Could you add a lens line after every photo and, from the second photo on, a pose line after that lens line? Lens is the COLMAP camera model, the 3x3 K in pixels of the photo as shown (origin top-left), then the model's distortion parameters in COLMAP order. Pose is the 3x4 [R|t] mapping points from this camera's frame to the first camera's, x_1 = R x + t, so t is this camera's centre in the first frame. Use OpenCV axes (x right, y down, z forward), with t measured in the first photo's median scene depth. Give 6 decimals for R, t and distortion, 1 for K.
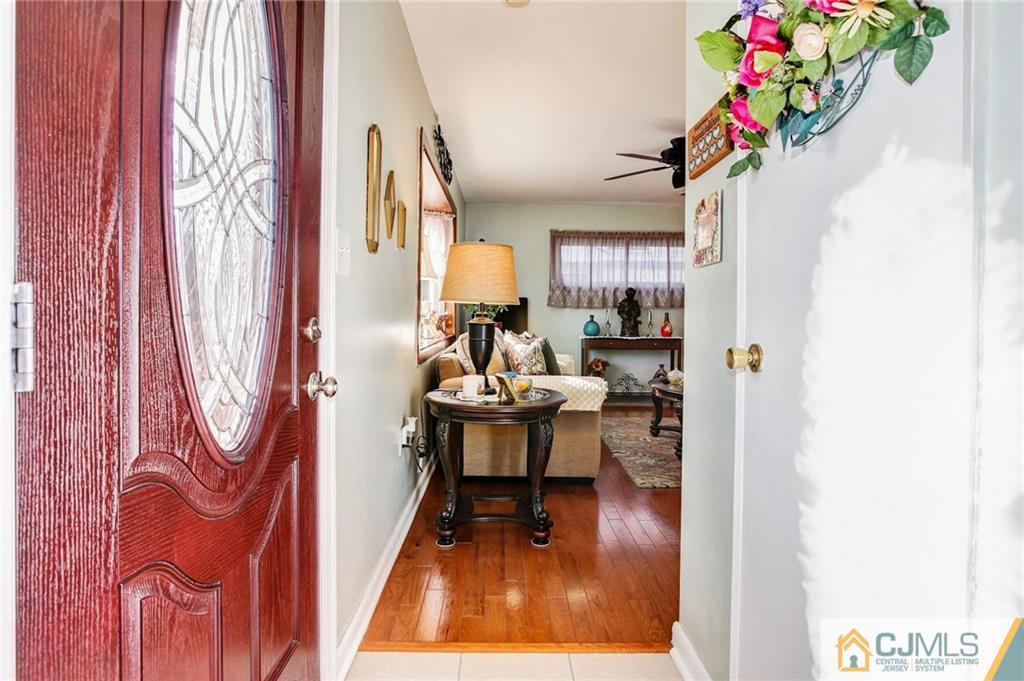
lens RADIAL K [[580.2, 0, 517.9], [0, 580.2, 317.5], [0, 0, 1]] dist [-0.009346, -0.000394]
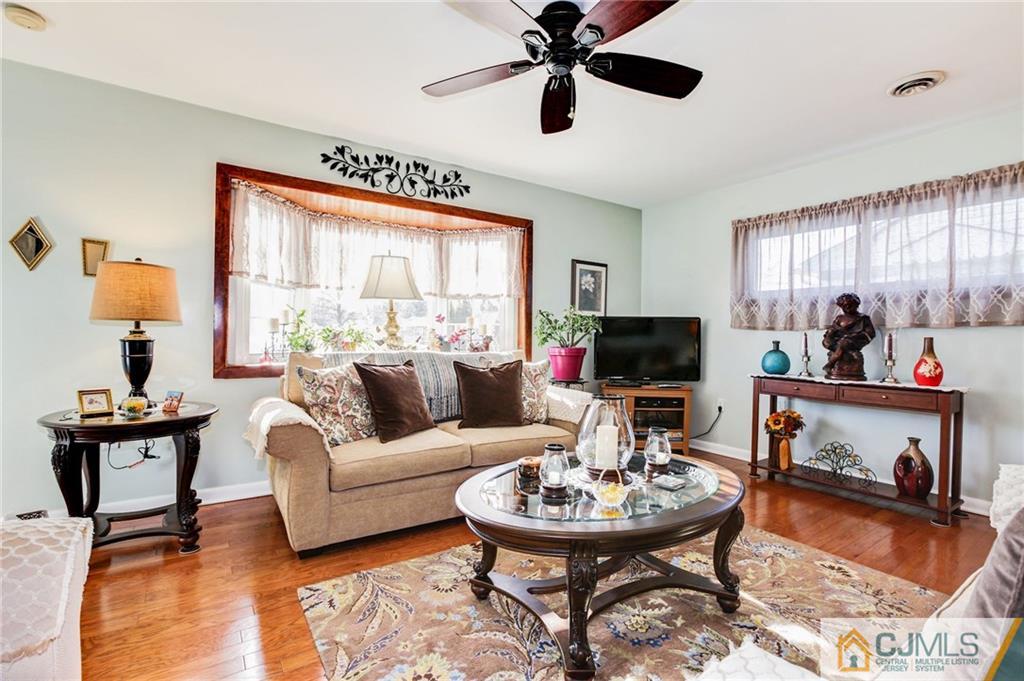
lens RADIAL K [[474.4, 0, 516.5], [0, 474.4, 337.3], [0, 0, 1]] dist [-0.033910, 0.010746]
pose [[0.524888, 0.003334, -0.851165, 0.411875], [-0.017905, 0.999814, -0.007125, 0.000702], [0.850983, 0.018980, 0.524850, 0.479080]]
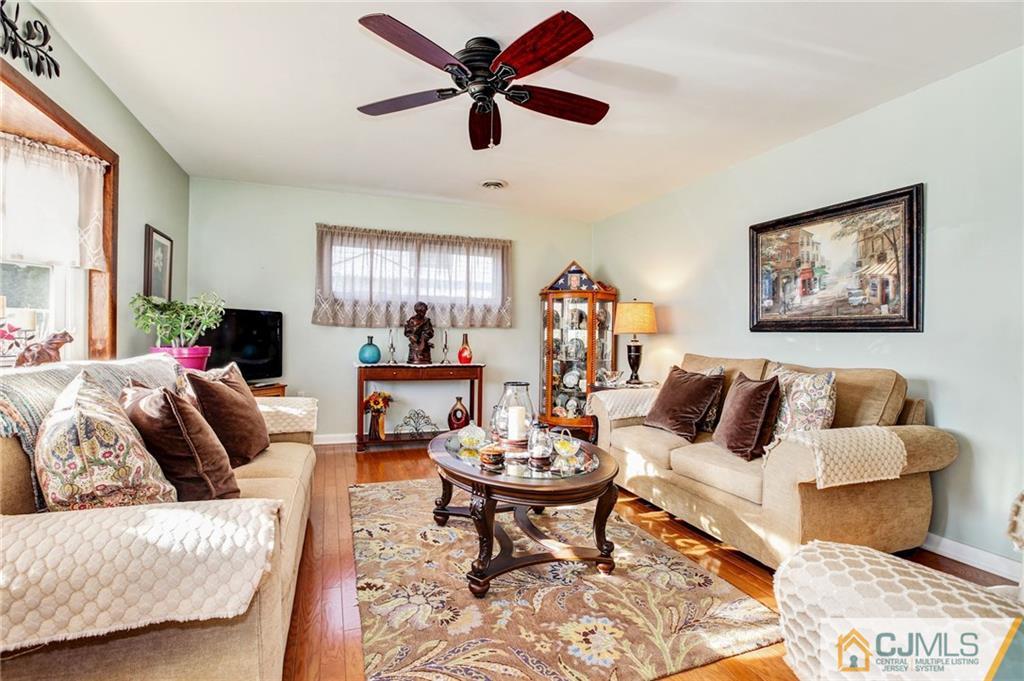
lens RADIAL K [[474.4, 0, 509.6], [0, 474.4, 335.9], [0, 0, 1]] dist [-0.033910, 0.010746]
pose [[0.946627, 0.006522, 0.322265, 0.098921], [-0.004505, 0.999965, -0.007005, -0.000952], [-0.322300, 0.005179, 0.946624, 0.341145]]
